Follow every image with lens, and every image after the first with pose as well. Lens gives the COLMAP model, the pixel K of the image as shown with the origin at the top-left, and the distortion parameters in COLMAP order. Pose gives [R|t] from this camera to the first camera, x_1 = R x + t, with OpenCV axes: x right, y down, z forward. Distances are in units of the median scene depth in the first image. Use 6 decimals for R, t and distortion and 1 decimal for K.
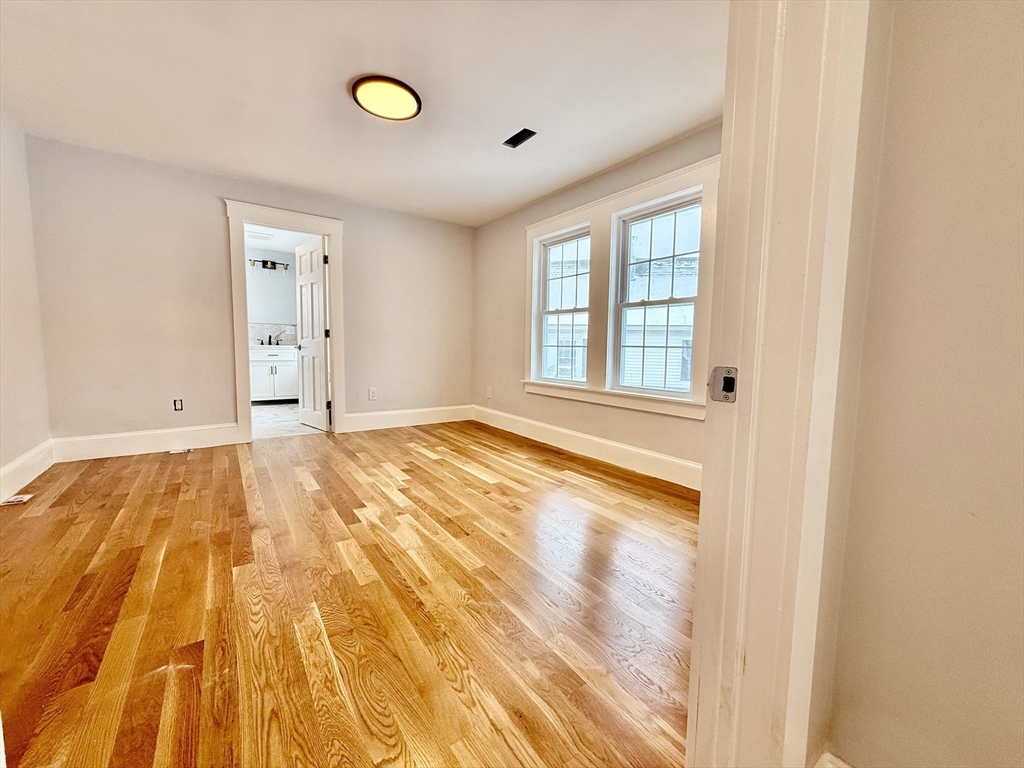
lens RADIAL K [[403.8, 0, 507.4], [0, 403.8, 383.1], [0, 0, 1]] dist [-0.000253, -0.000252]
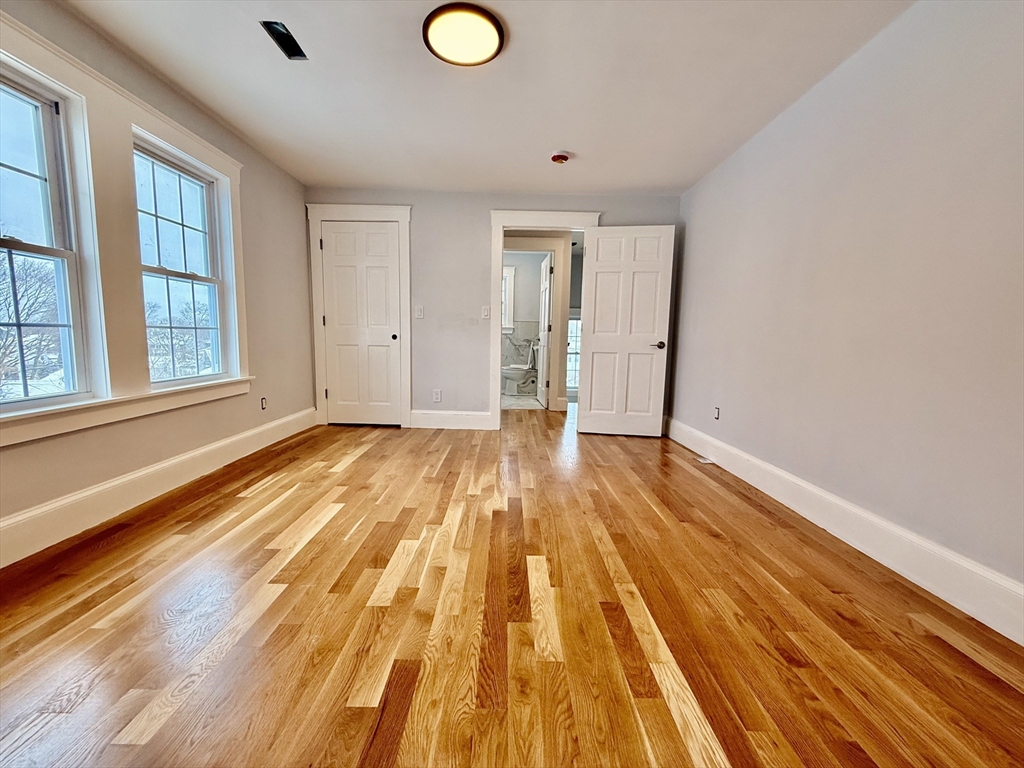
lens RADIAL K [[403.8, 0, 507.4], [0, 403.8, 383.1], [0, 0, 1]] dist [-0.000253, -0.000252]
pose [[-0.815236, -0.098624, 0.570669, -0.795143], [0.020286, 0.979925, 0.198332, -0.152219], [-0.578774, 0.173264, -0.796869, 1.512363]]
